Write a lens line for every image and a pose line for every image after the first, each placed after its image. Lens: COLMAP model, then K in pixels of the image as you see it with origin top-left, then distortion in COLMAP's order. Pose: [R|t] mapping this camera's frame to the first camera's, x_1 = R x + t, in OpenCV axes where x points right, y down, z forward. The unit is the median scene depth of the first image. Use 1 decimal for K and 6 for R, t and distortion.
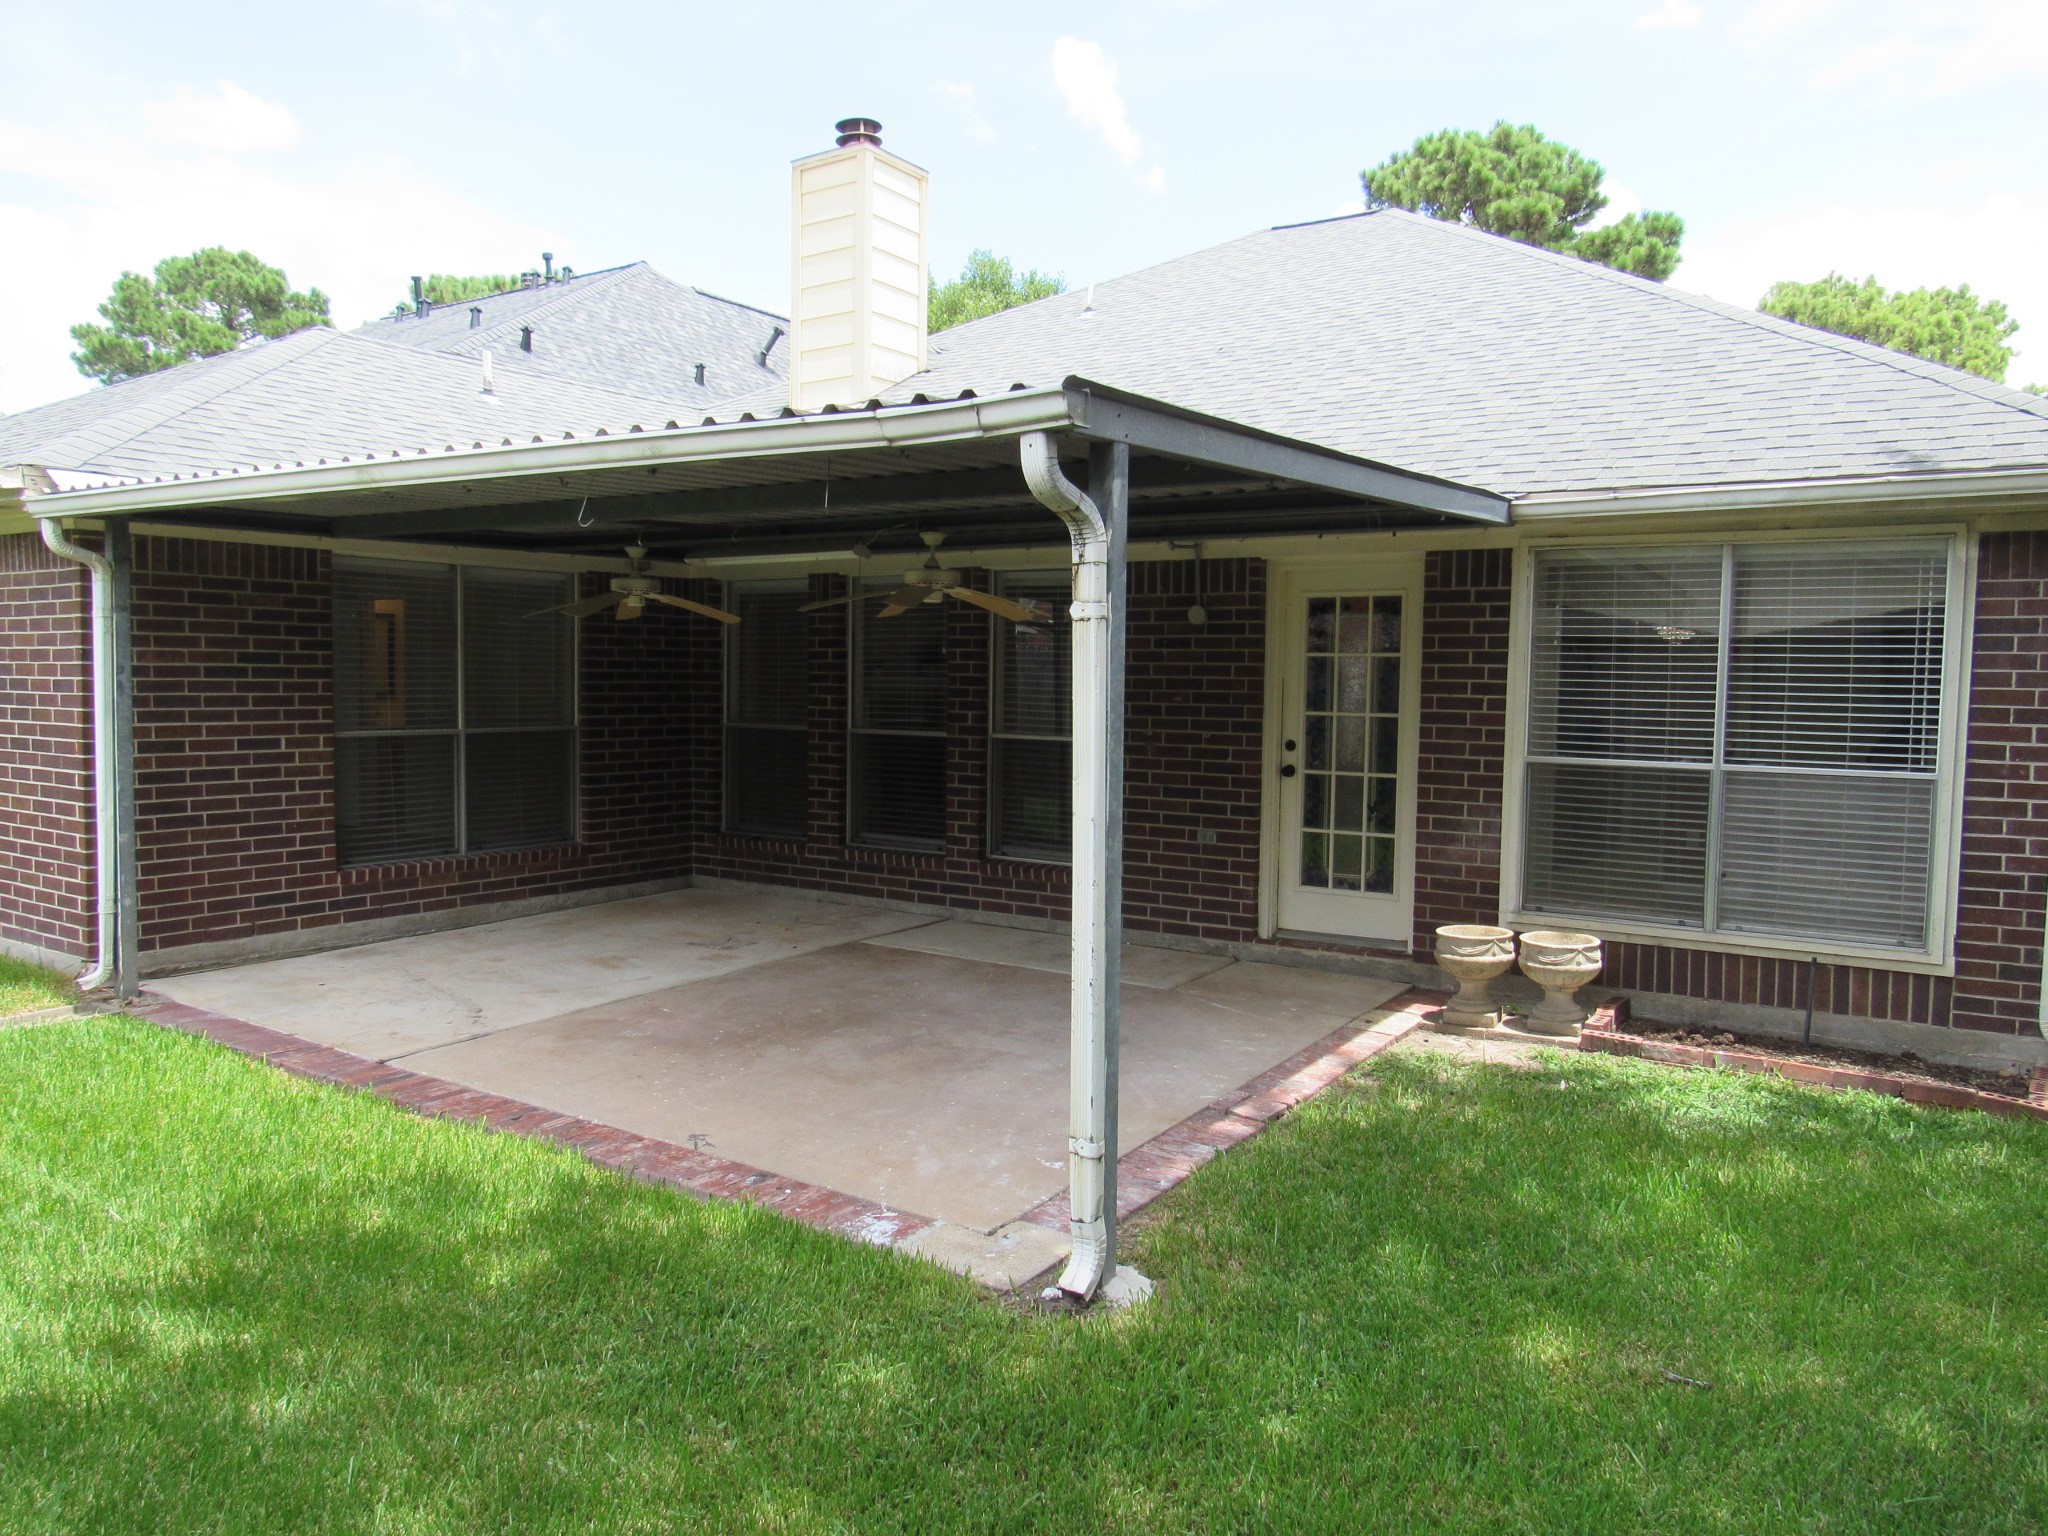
lens RADIAL K [[1463.7, 0, 1007.3], [0, 1463.7, 765.3], [0, 0, 1]] dist [-0.030874, 0.010314]
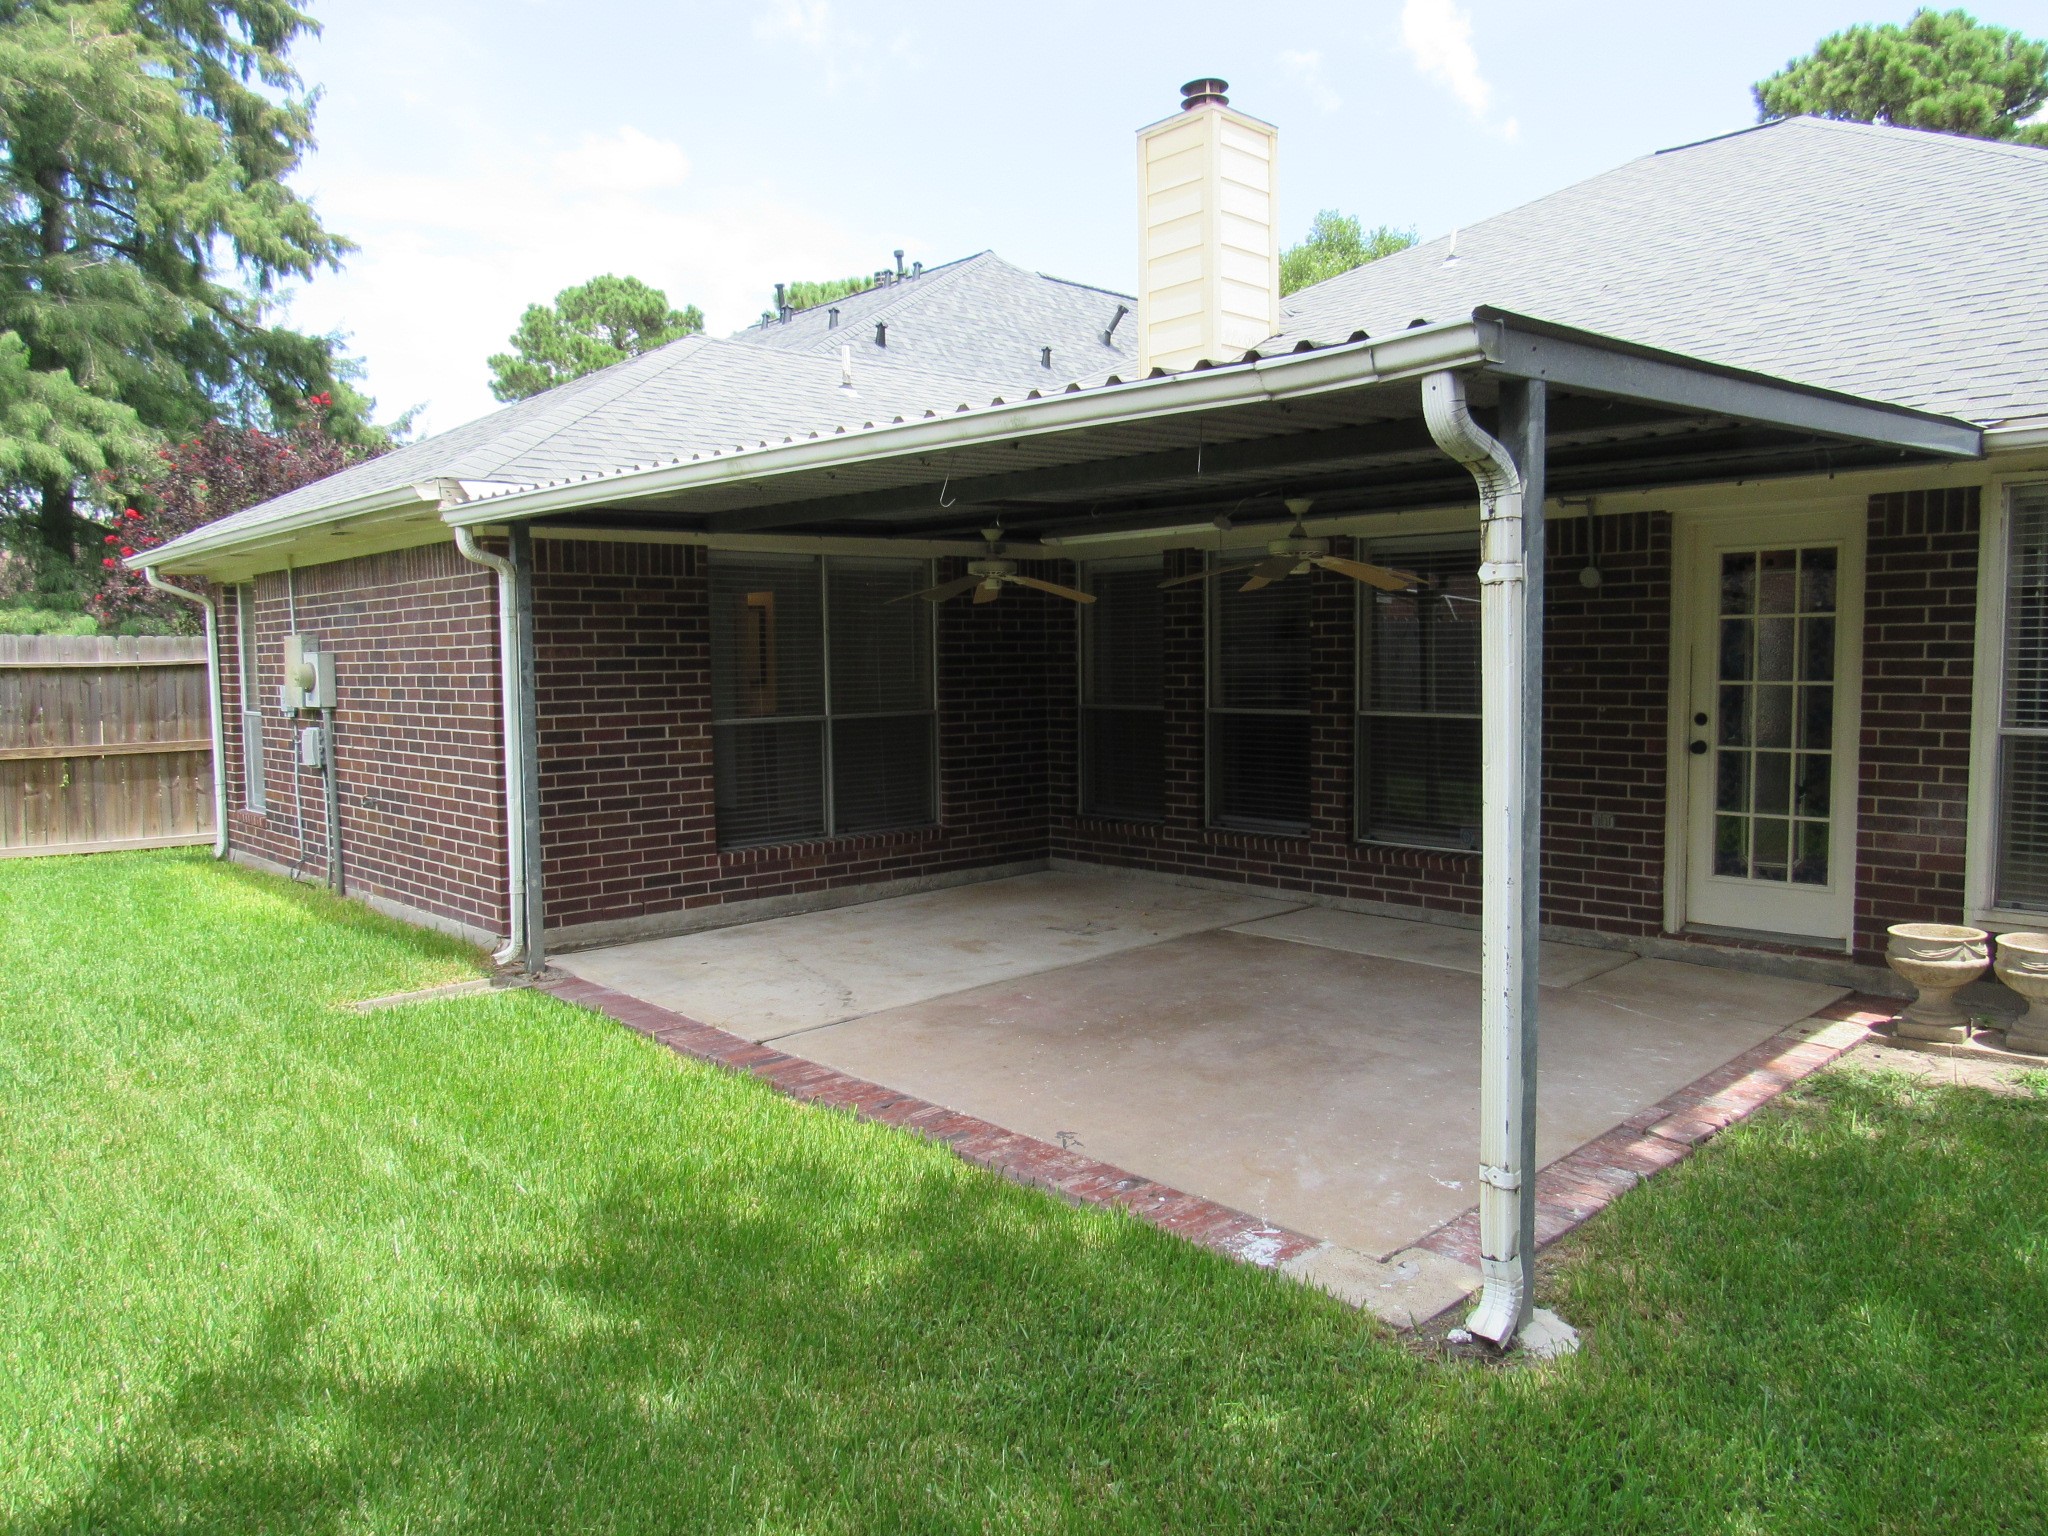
lens RADIAL K [[1463.7, 0, 997.7], [0, 1463.7, 779.5], [0, 0, 1]] dist [-0.030874, 0.010314]
pose [[0.970666, -0.005702, -0.240364, -0.017607], [0.011543, 0.999671, 0.022898, -0.002919], [0.240154, -0.025001, 0.970413, 0.043228]]
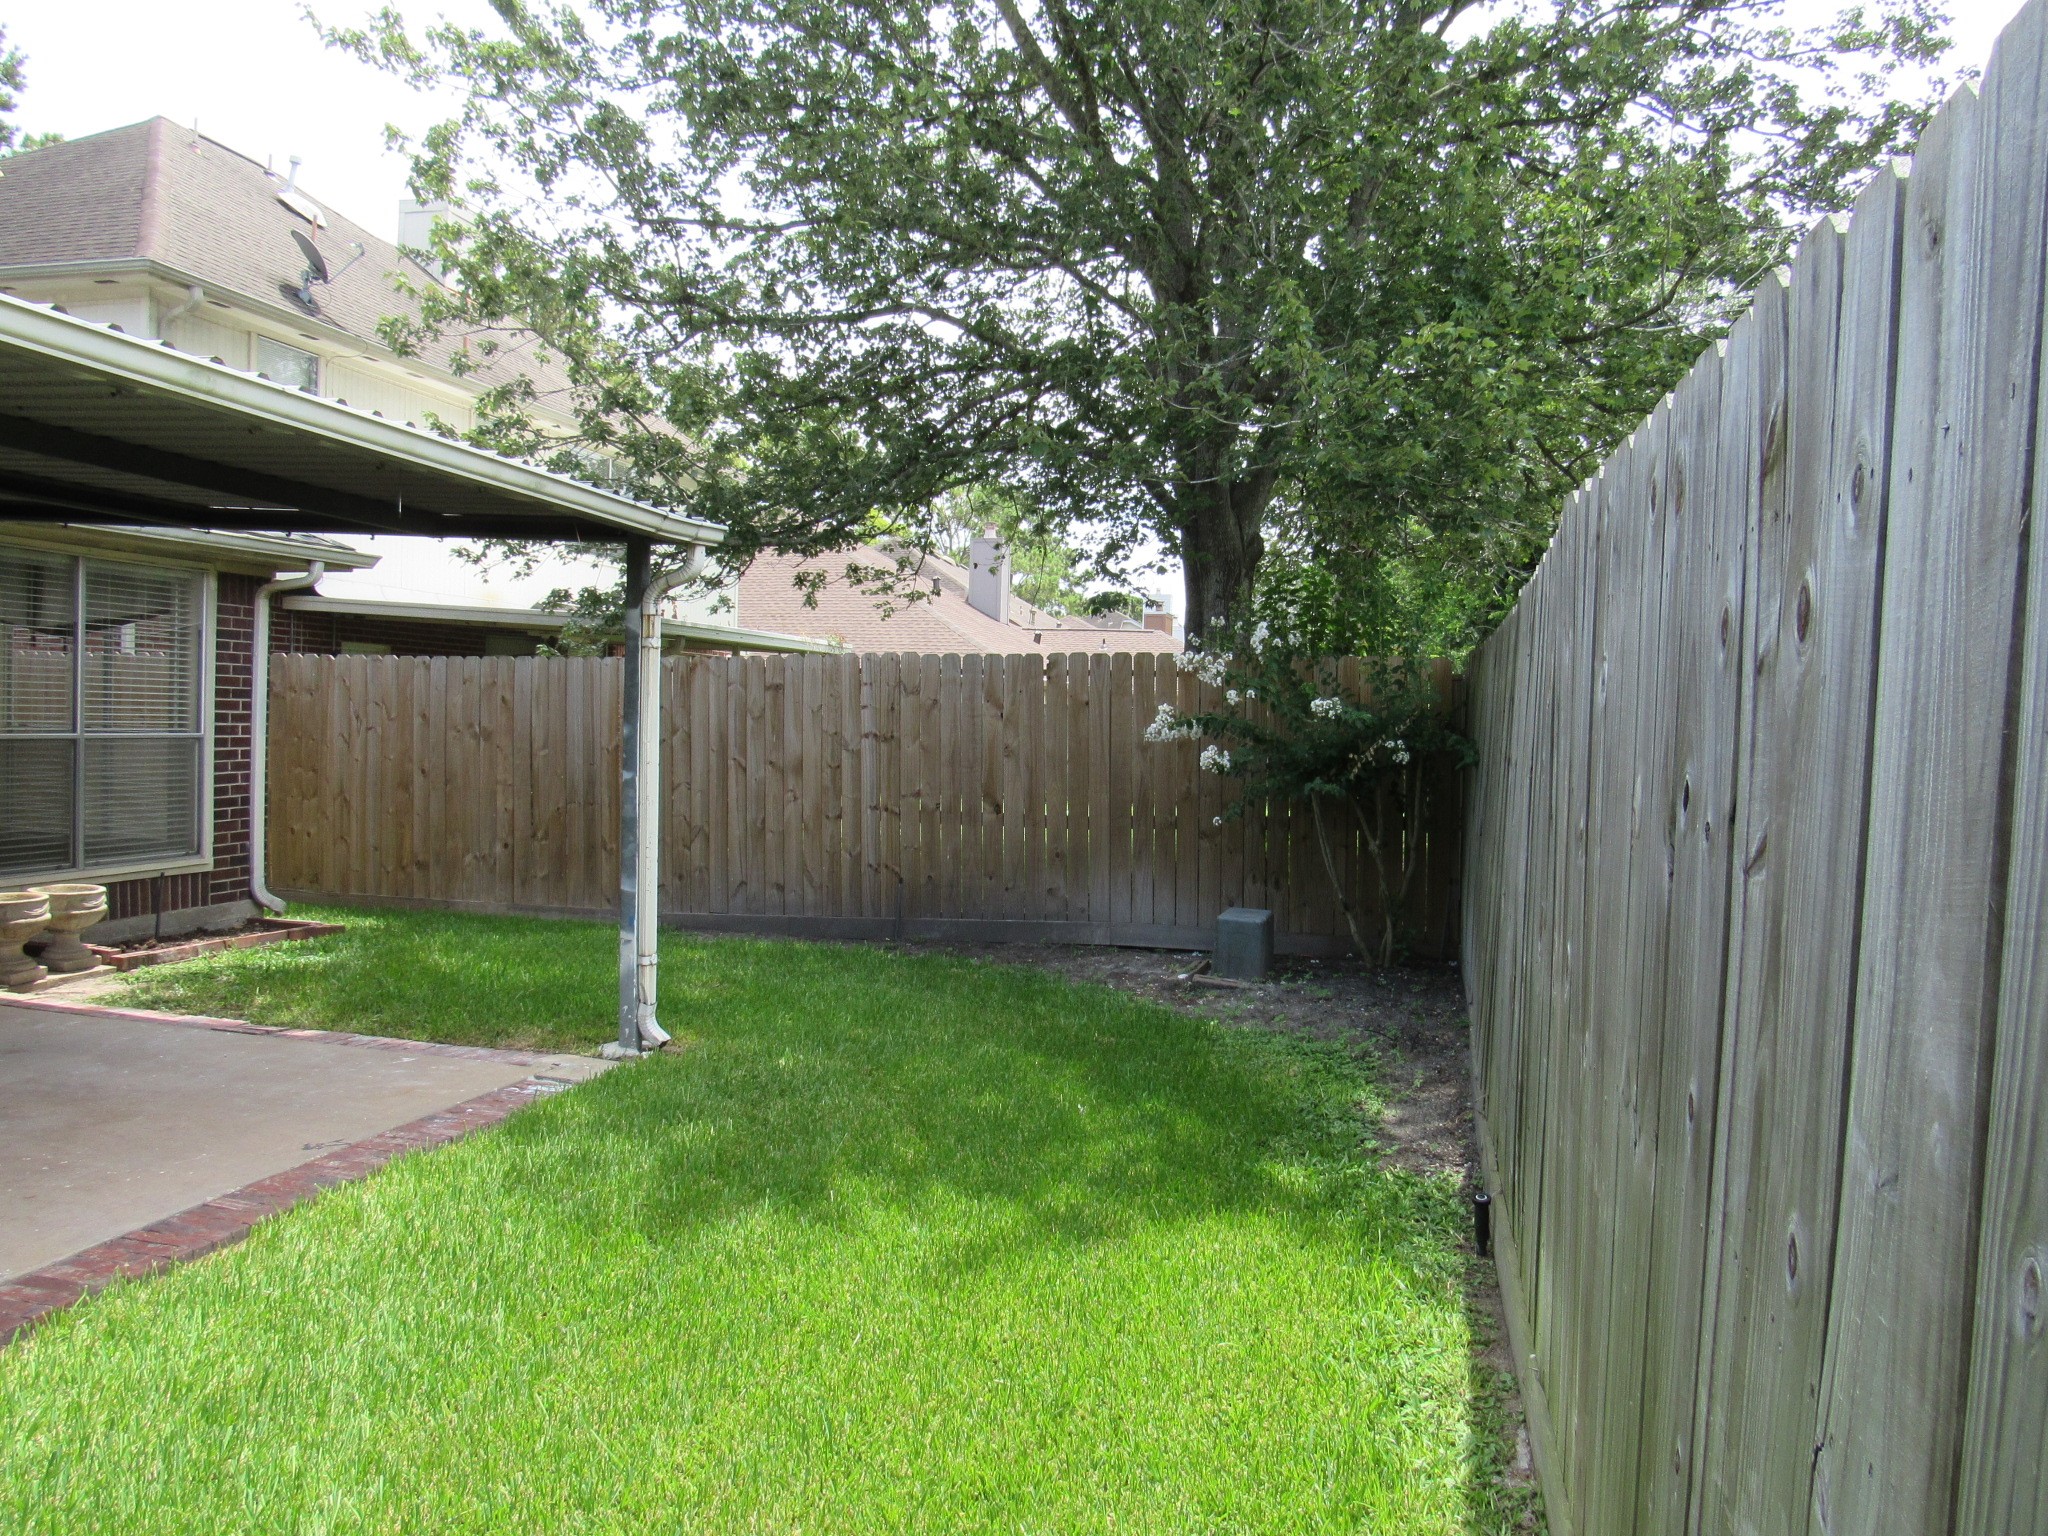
lens RADIAL K [[1463.7, 0, 1006.7], [0, 1463.7, 768.4], [0, 0, 1]] dist [-0.030874, 0.010314]
pose [[-0.308845, -0.058784, 0.949294, -1.008749], [0.031343, 0.996917, 0.071930, -0.039932], [-0.950596, 0.051968, -0.306050, 0.680368]]
